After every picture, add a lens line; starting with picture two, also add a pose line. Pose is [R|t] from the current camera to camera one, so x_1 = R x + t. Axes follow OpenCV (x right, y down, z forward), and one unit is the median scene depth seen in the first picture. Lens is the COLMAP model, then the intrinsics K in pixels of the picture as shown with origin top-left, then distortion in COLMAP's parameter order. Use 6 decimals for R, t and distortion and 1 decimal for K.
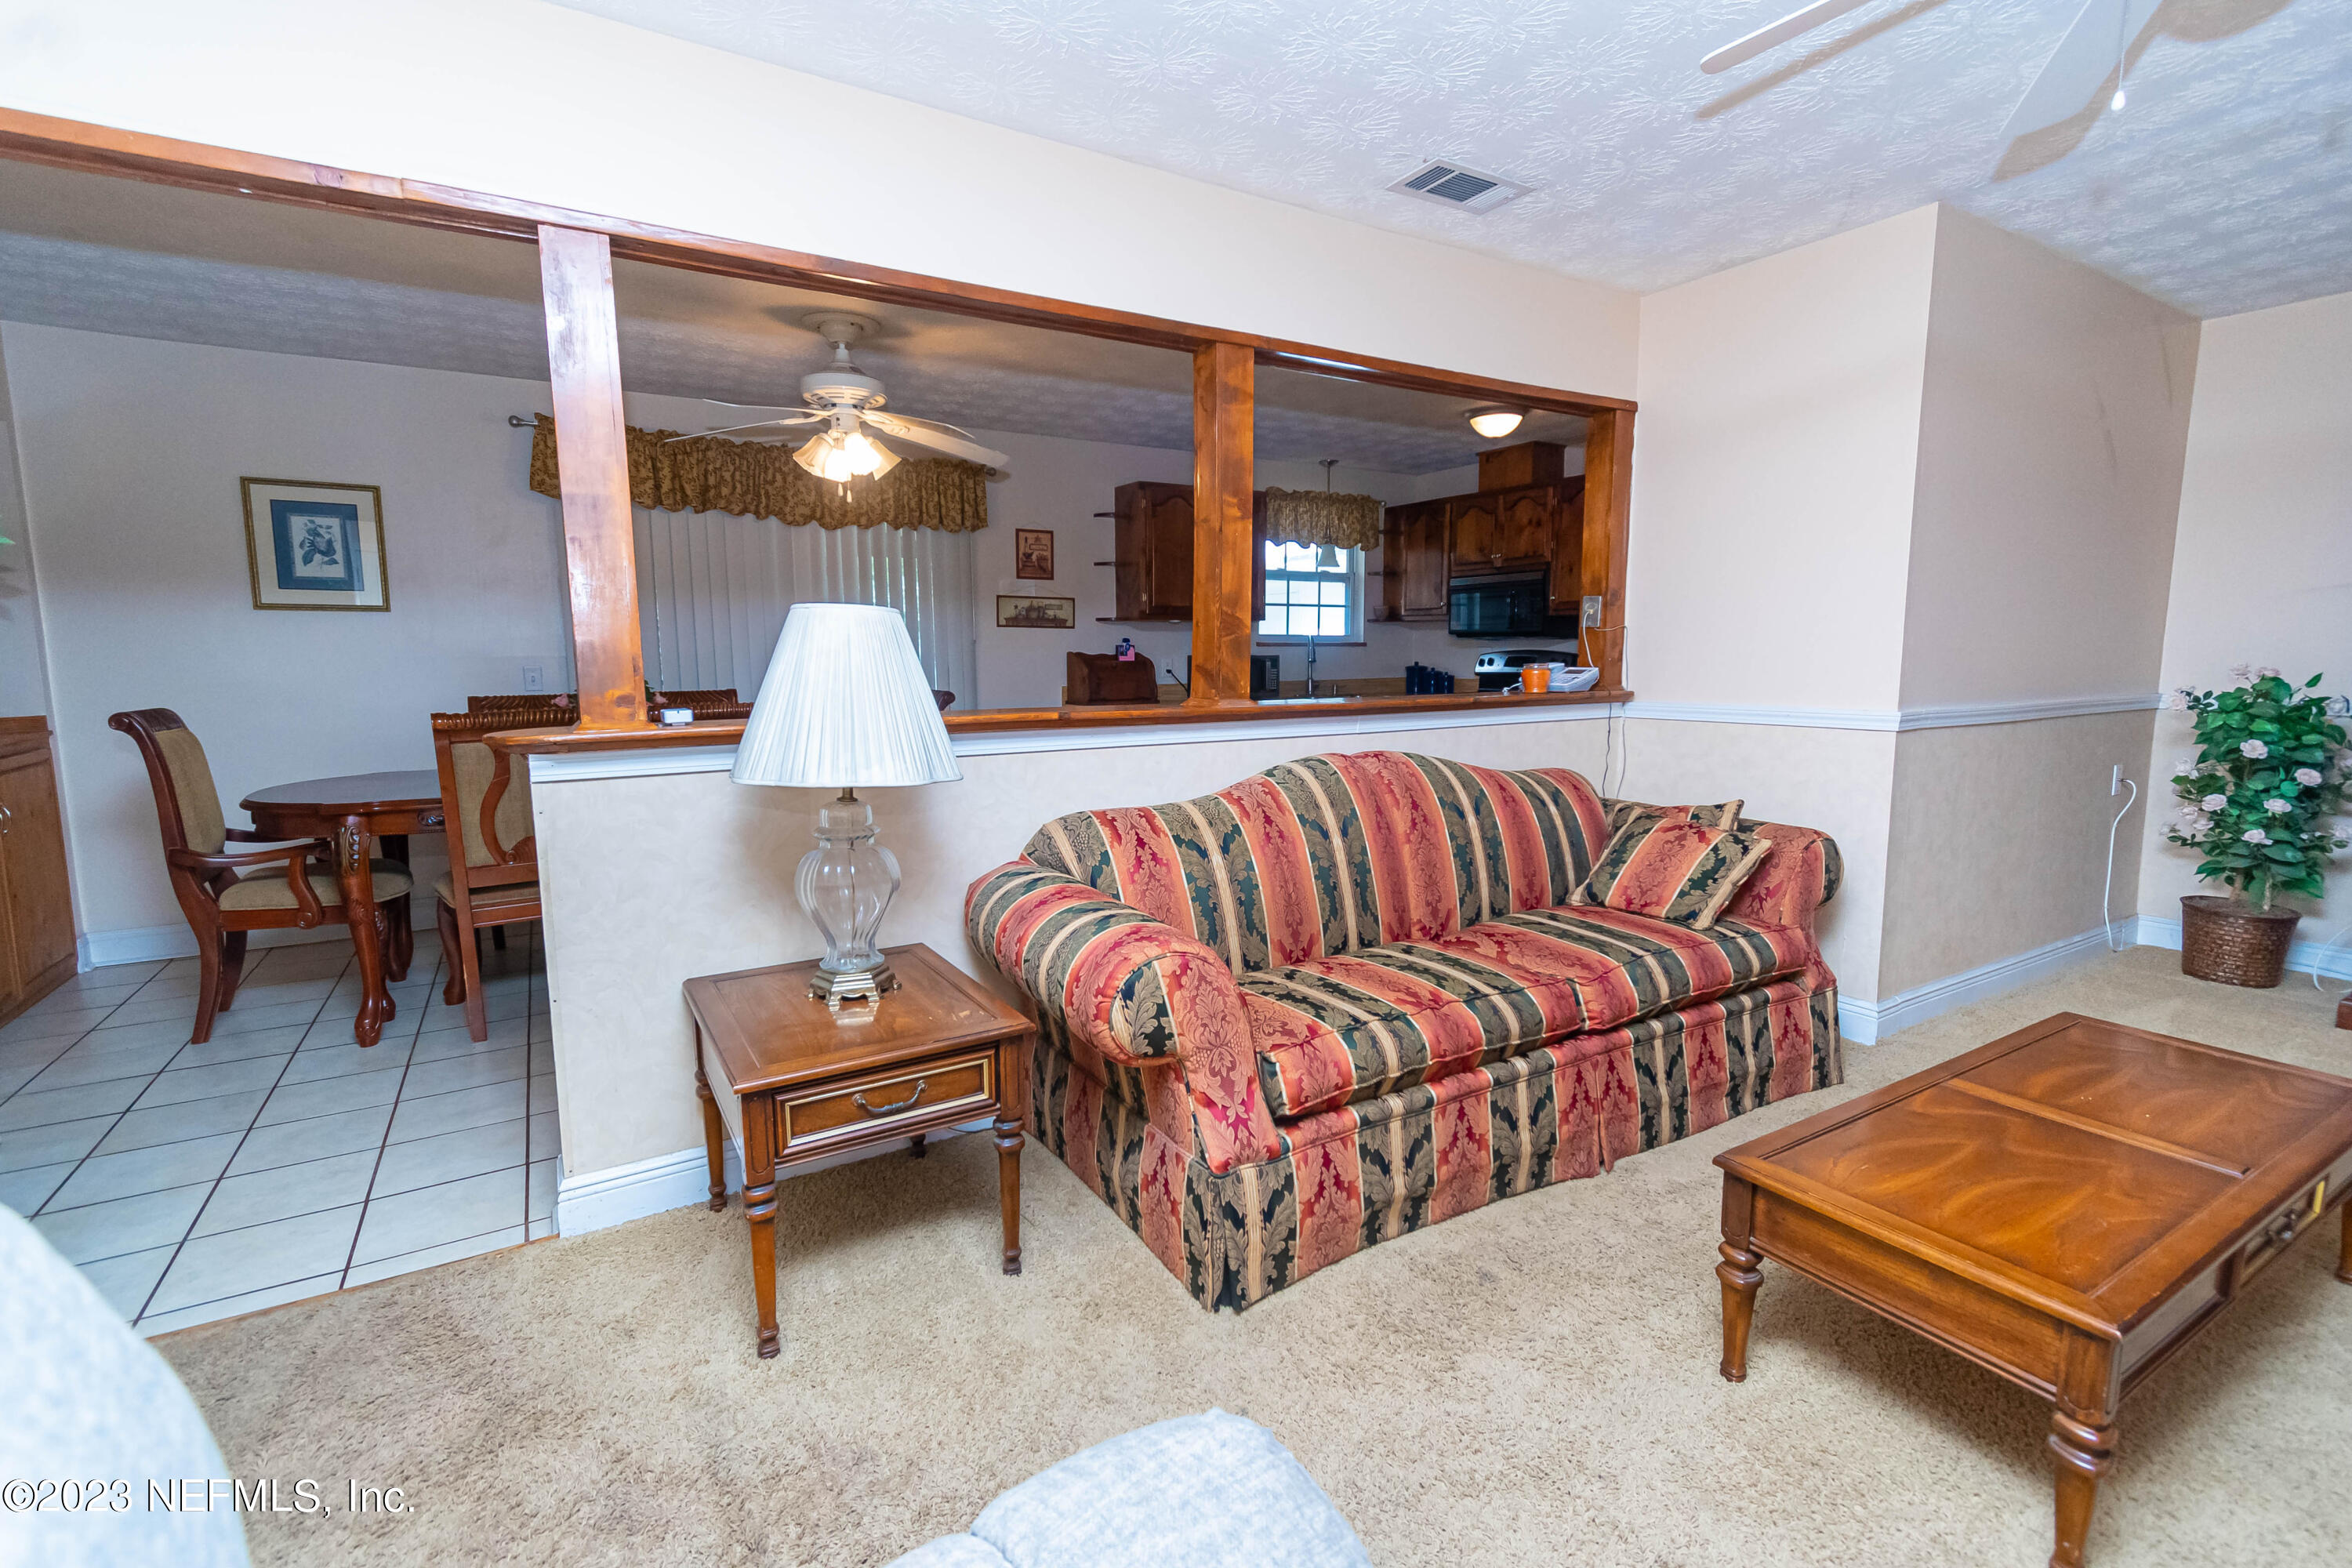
lens RADIAL K [[1073.9, 0, 1212.9], [0, 1073.9, 792.7], [0, 0, 1]] dist [0.007333, -0.003377]
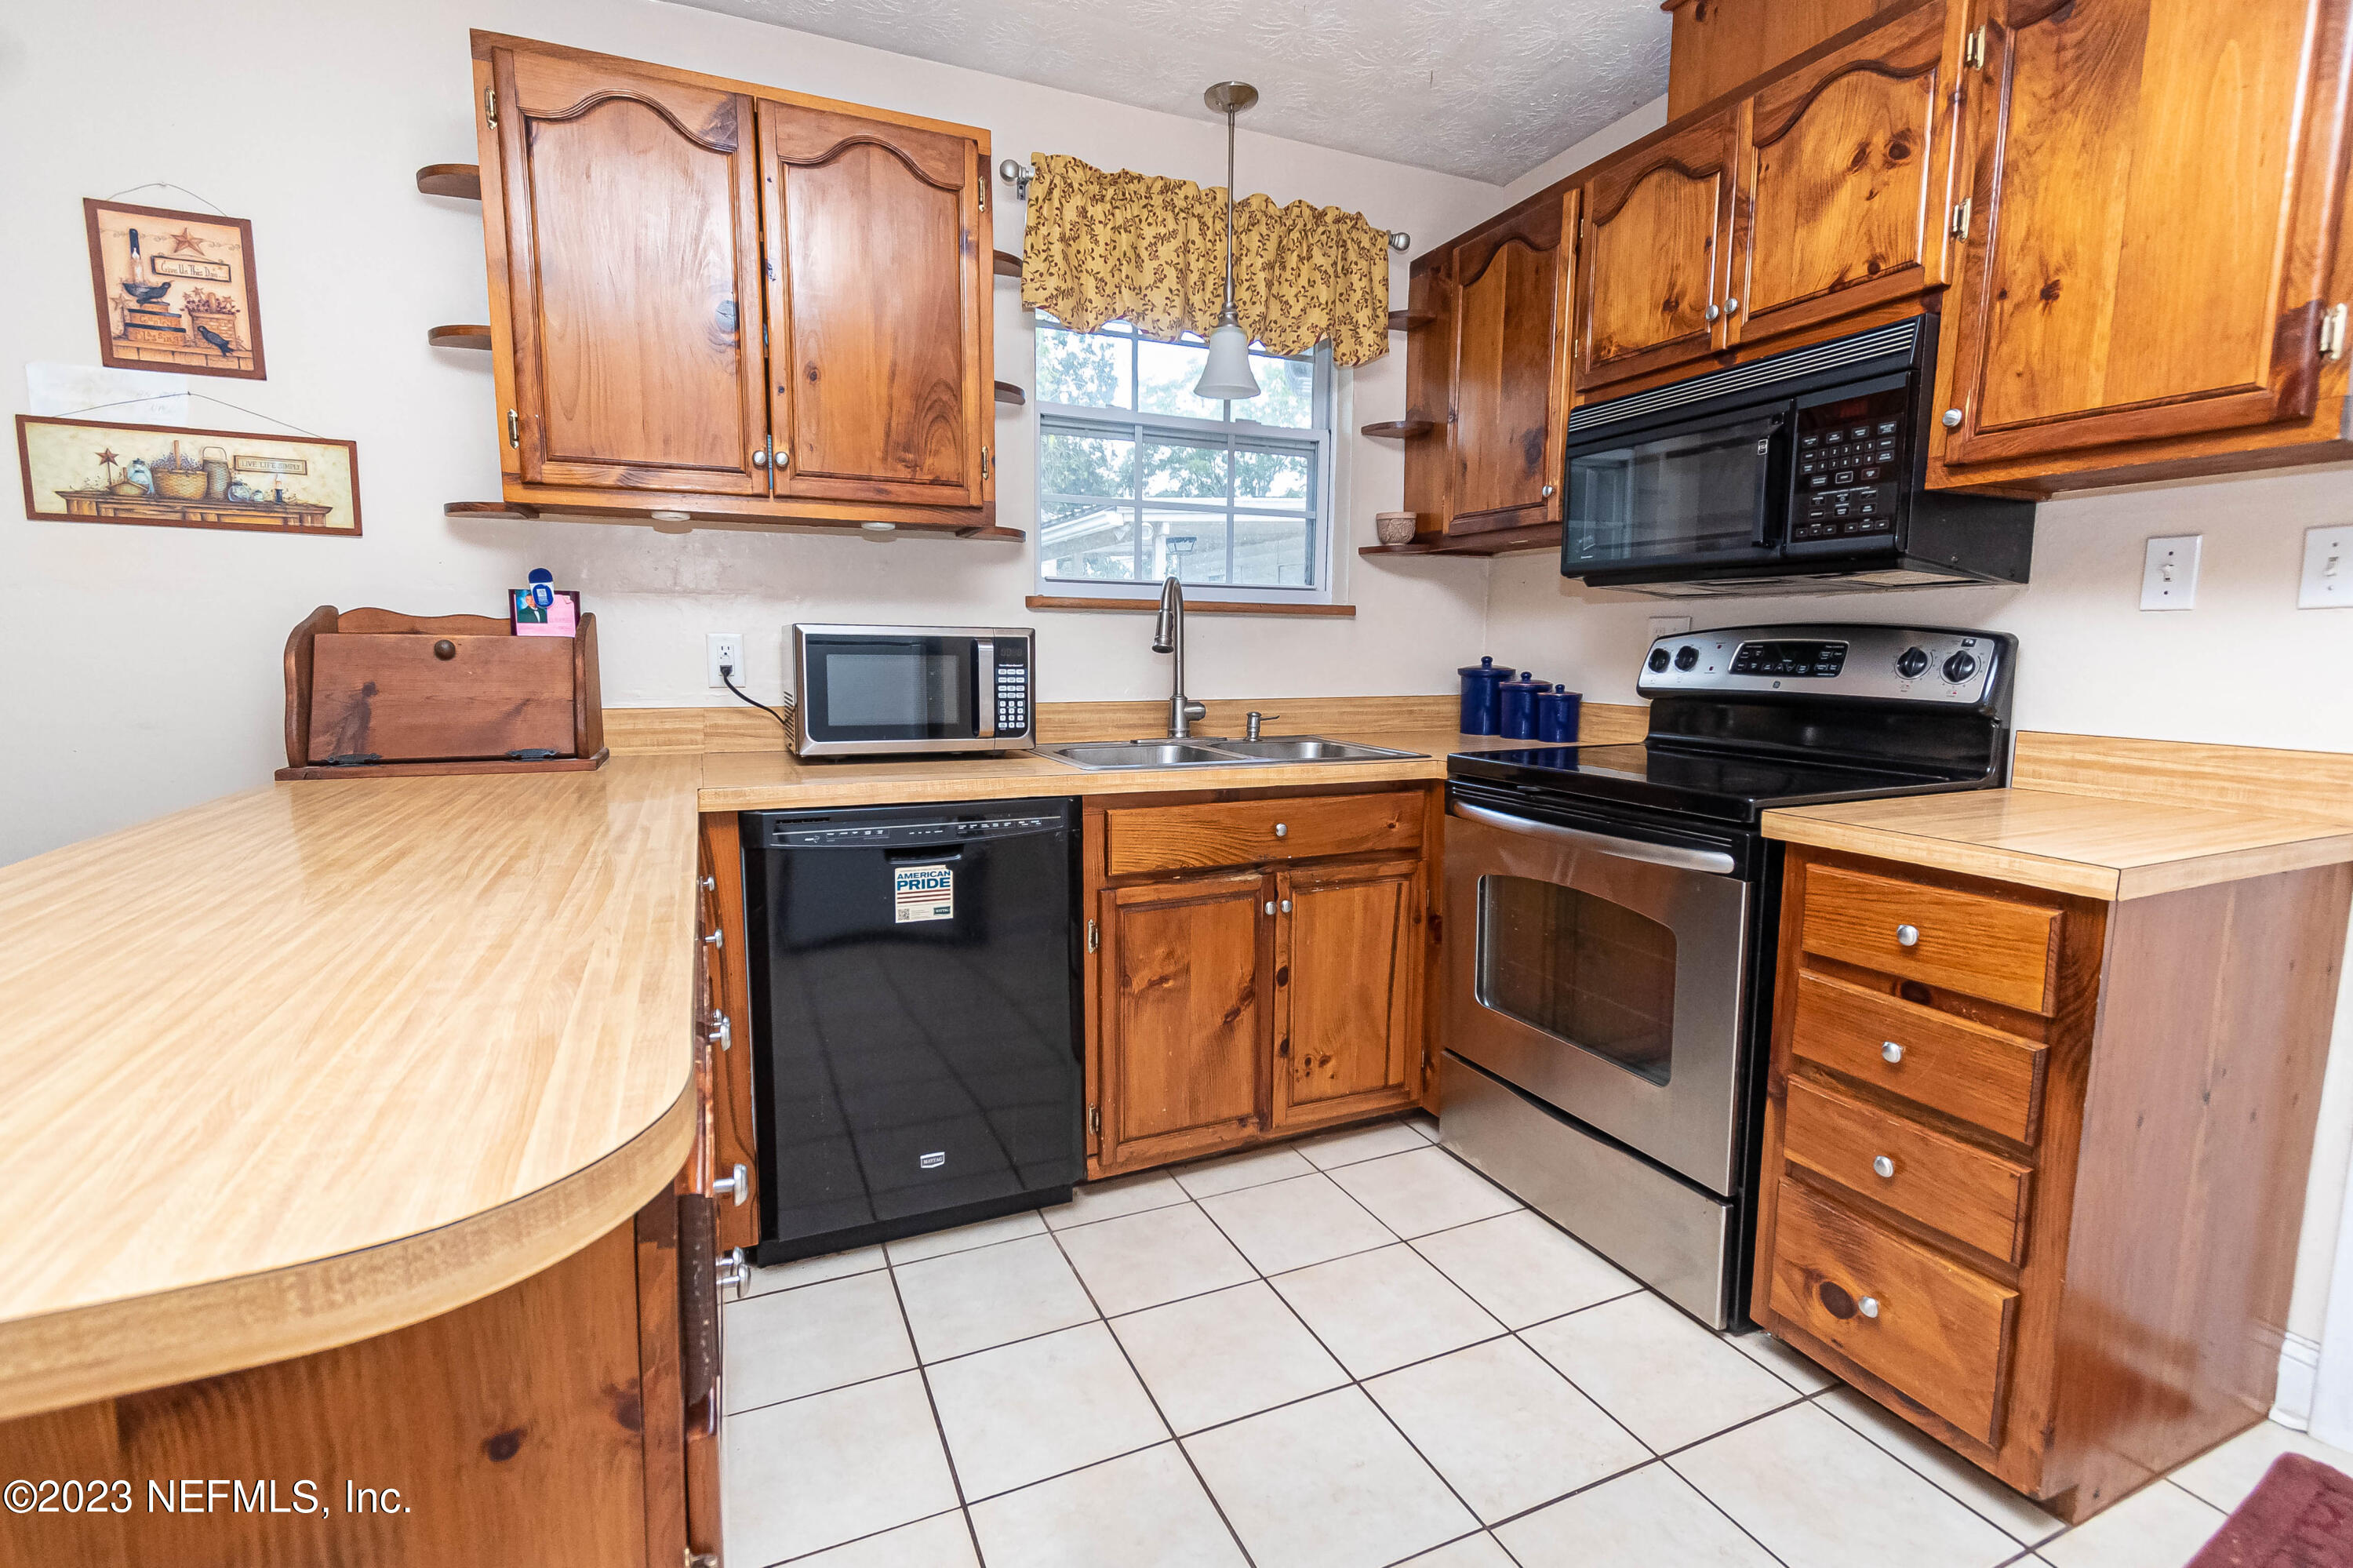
lens RADIAL K [[1074.4, 0, 1190.2], [0, 1074.4, 782.9], [0, 0, 1]] dist [0.007333, -0.003377]
pose [[0.986858, 0.034441, -0.157875, 0.172683], [-0.035068, 0.999384, -0.001187, -0.083210], [0.157737, 0.006708, 0.987458, 0.695347]]
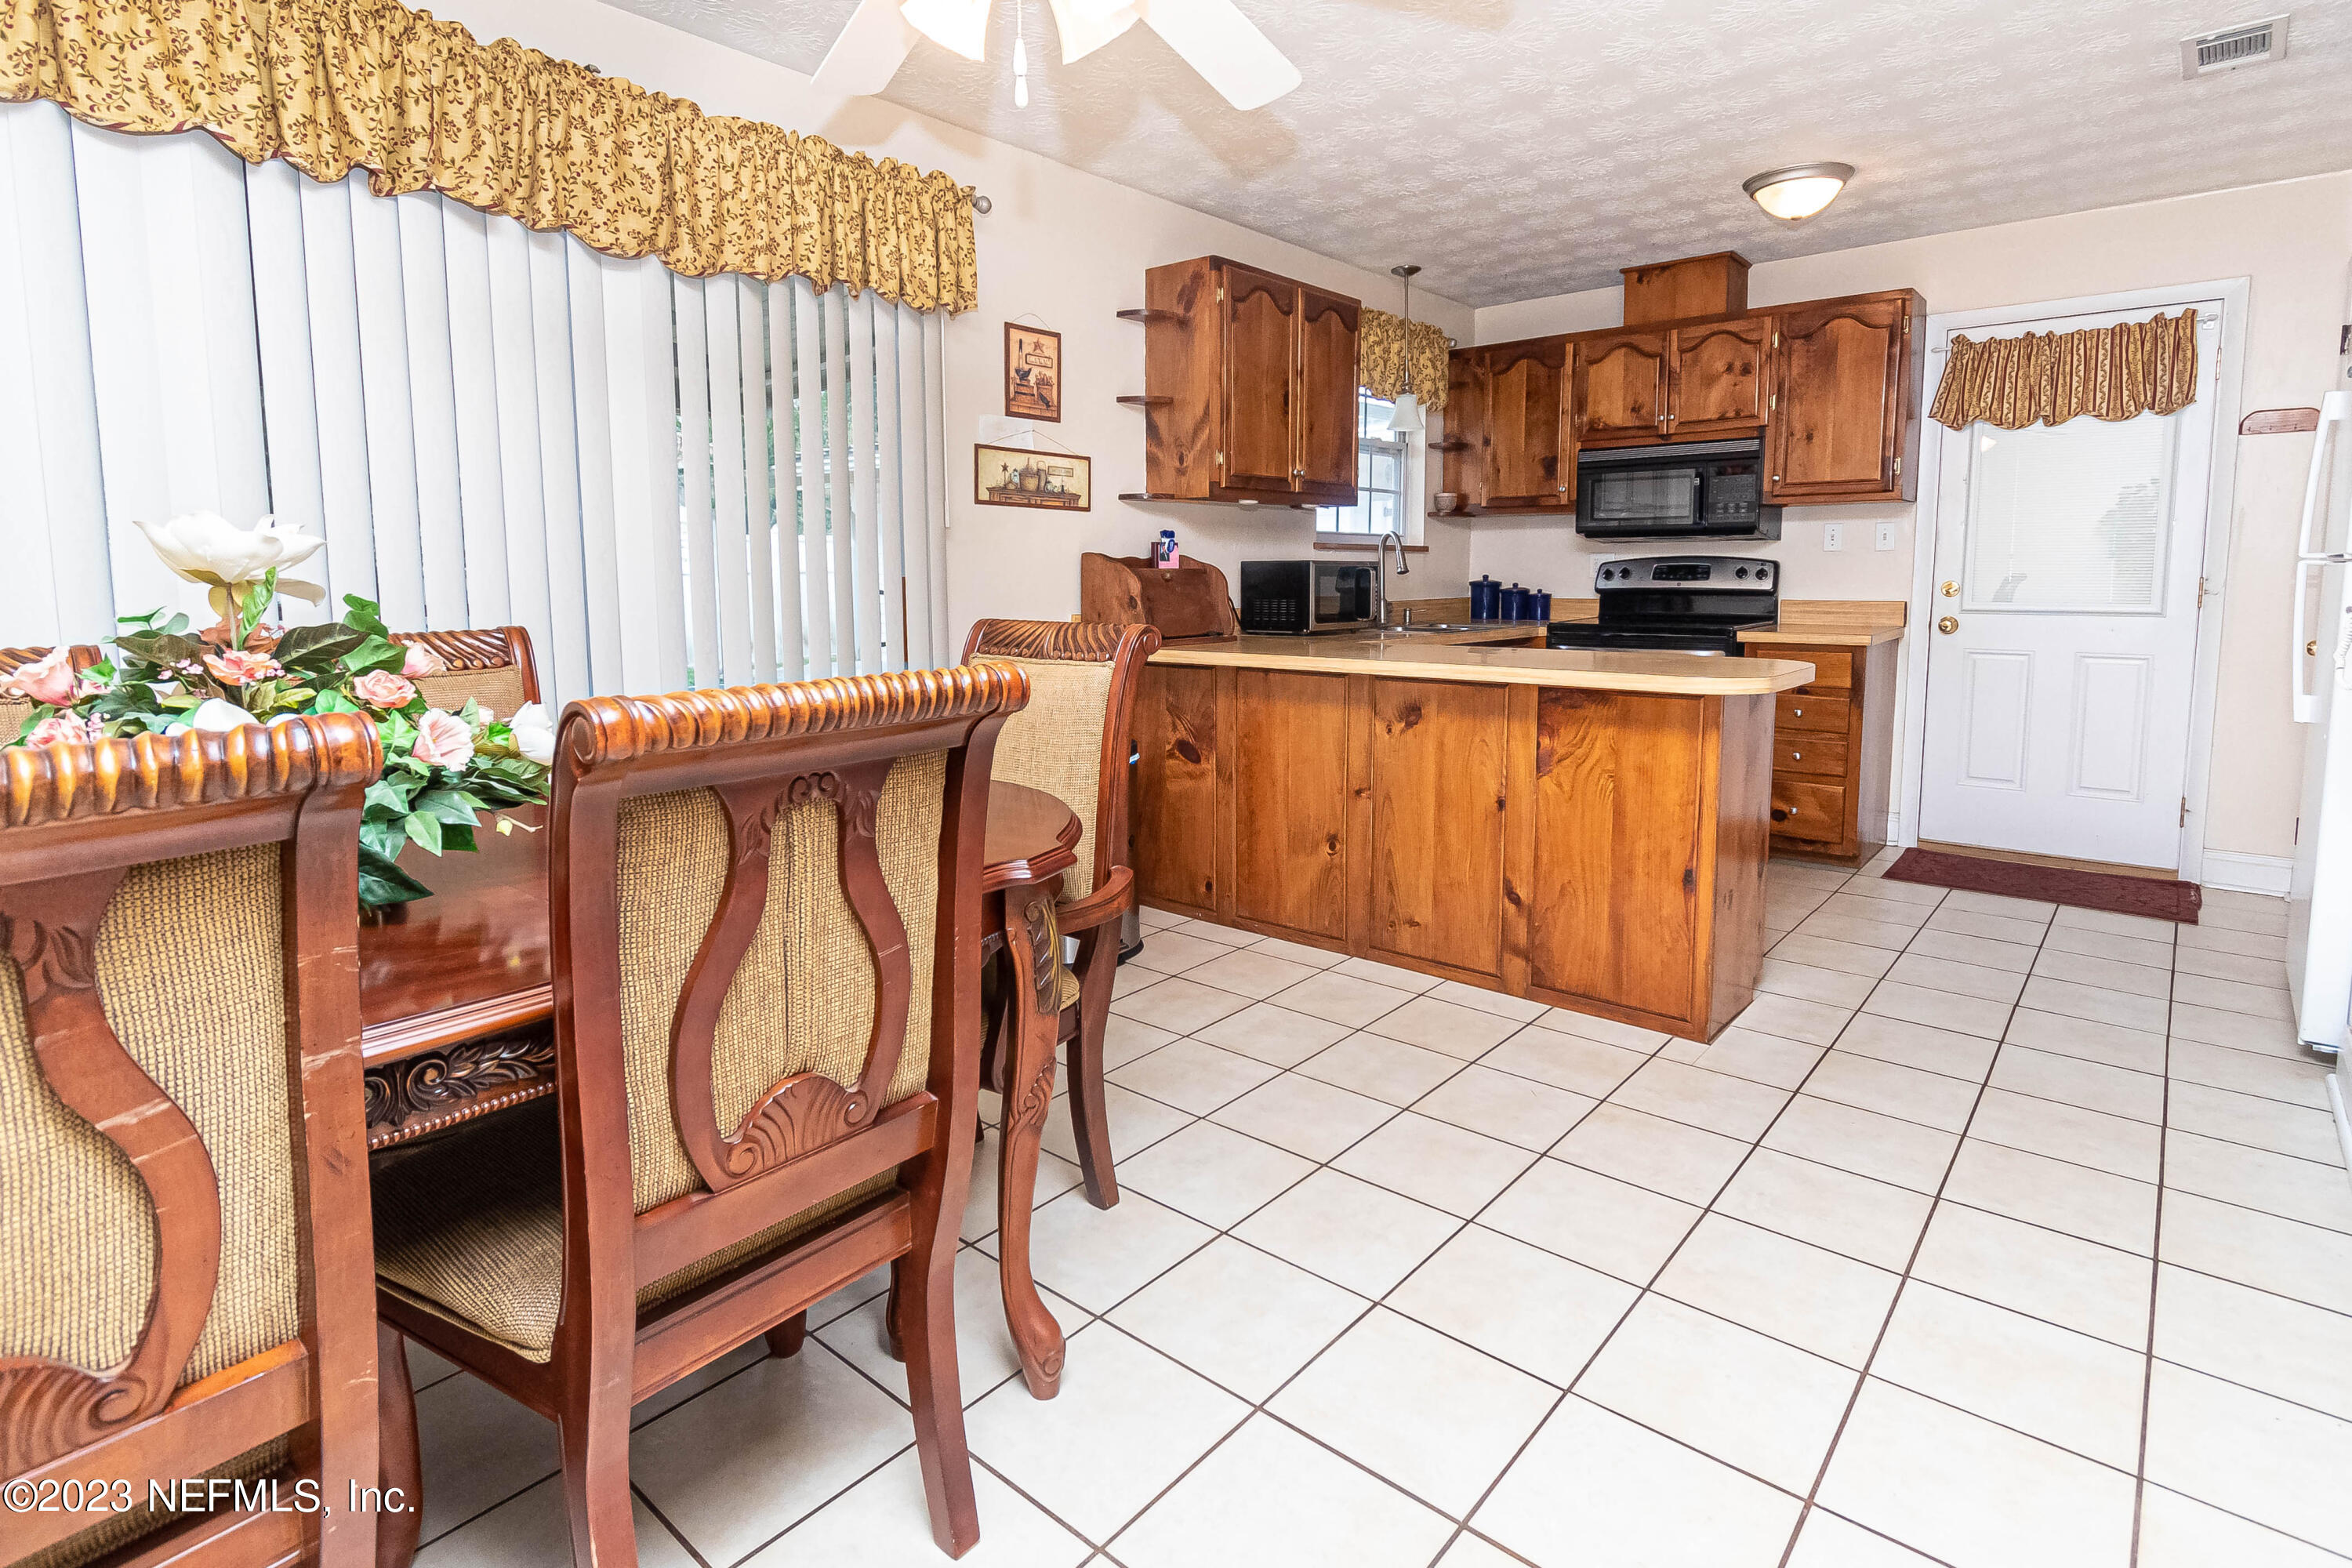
lens RADIAL K [[1168.2, 0, 1197.4], [0, 1168.2, 687.7], [0, 0, 1]] dist [0.006806, -0.001921]
pose [[0.958610, -0.026765, 0.283462, -0.244835], [0.036757, 0.998874, -0.029992, -0.038585], [-0.282340, 0.039170, 0.958514, 0.388203]]
